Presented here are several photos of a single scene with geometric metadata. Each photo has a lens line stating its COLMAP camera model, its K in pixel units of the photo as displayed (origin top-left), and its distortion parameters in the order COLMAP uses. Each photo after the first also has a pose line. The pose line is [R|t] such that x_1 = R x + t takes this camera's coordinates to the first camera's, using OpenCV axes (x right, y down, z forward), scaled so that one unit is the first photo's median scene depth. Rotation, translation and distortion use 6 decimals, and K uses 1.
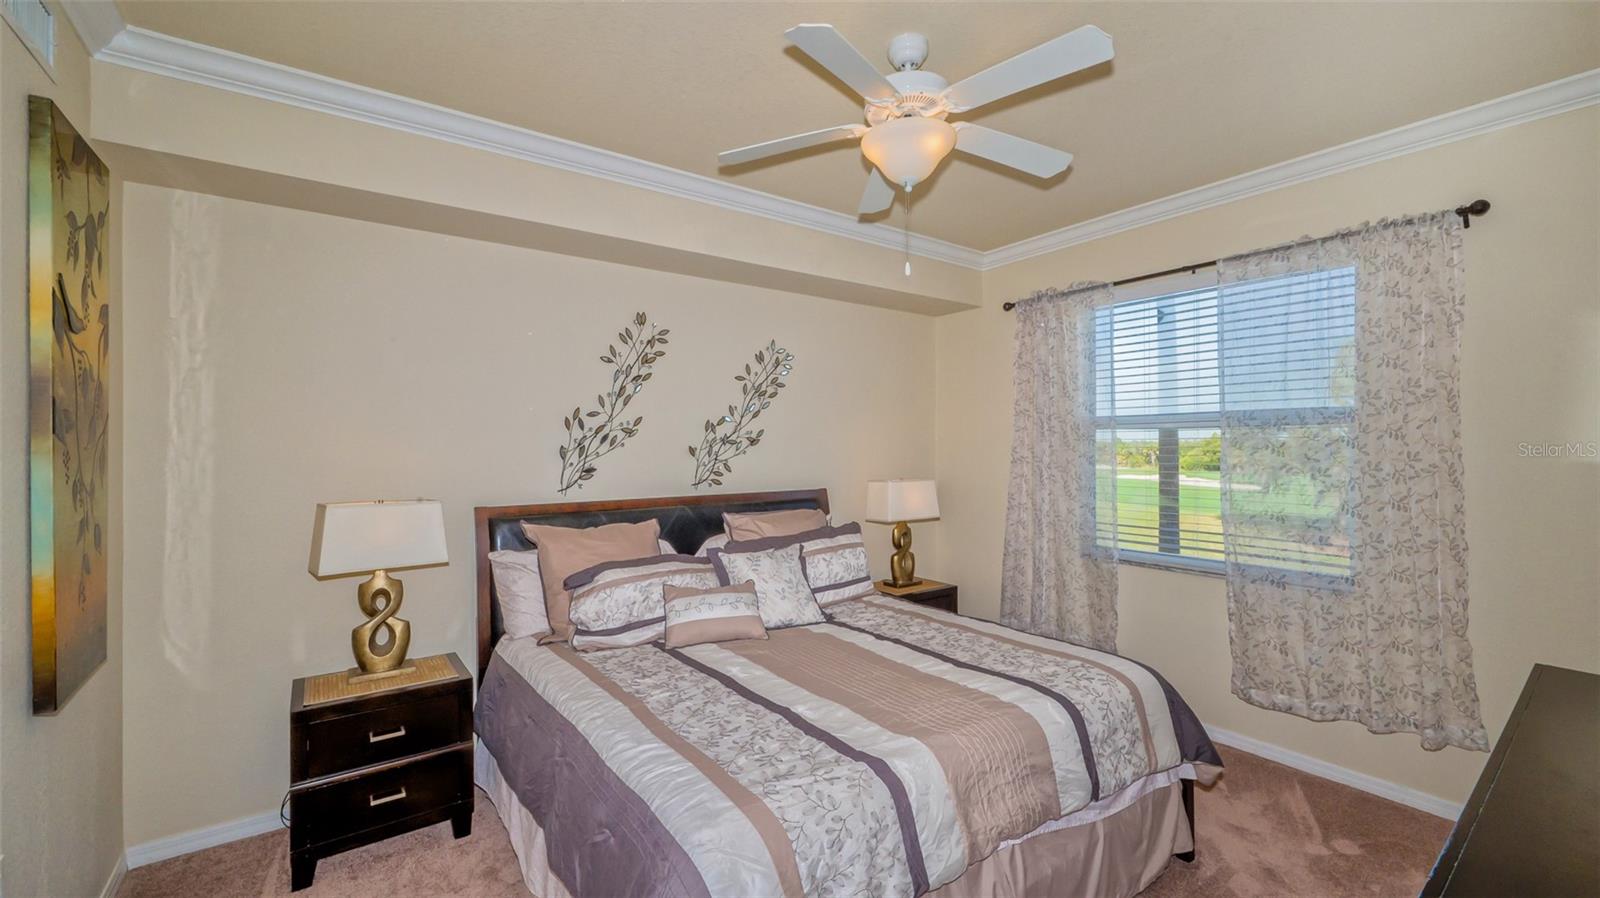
lens RADIAL K [[645.1, 0, 799.3], [0, 645.1, 448.4], [0, 0, 1]] dist [-0.000861, 0.000184]
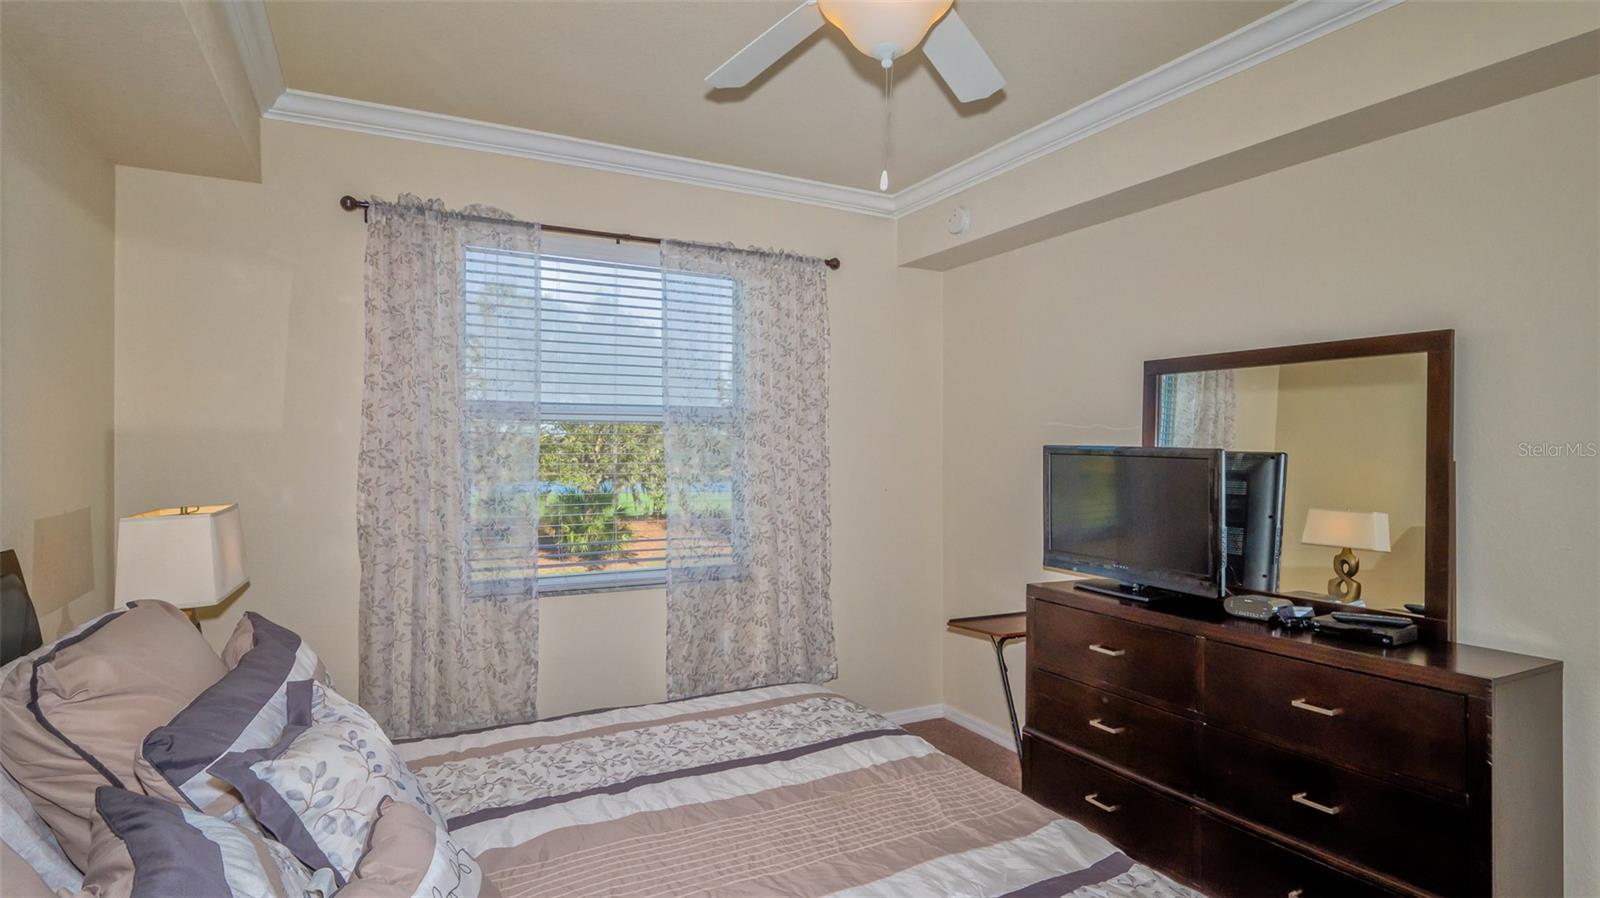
lens RADIAL K [[812.5, 0, 799.7], [0, 812.5, 443.9], [0, 0, 1]] dist [0.001759, 0.000021]
pose [[0.151013, 0.005435, 0.988517, -0.466440], [-0.002783, 0.999983, -0.005073, 0.002496], [-0.988528, -0.001985, 0.151026, 0.645652]]
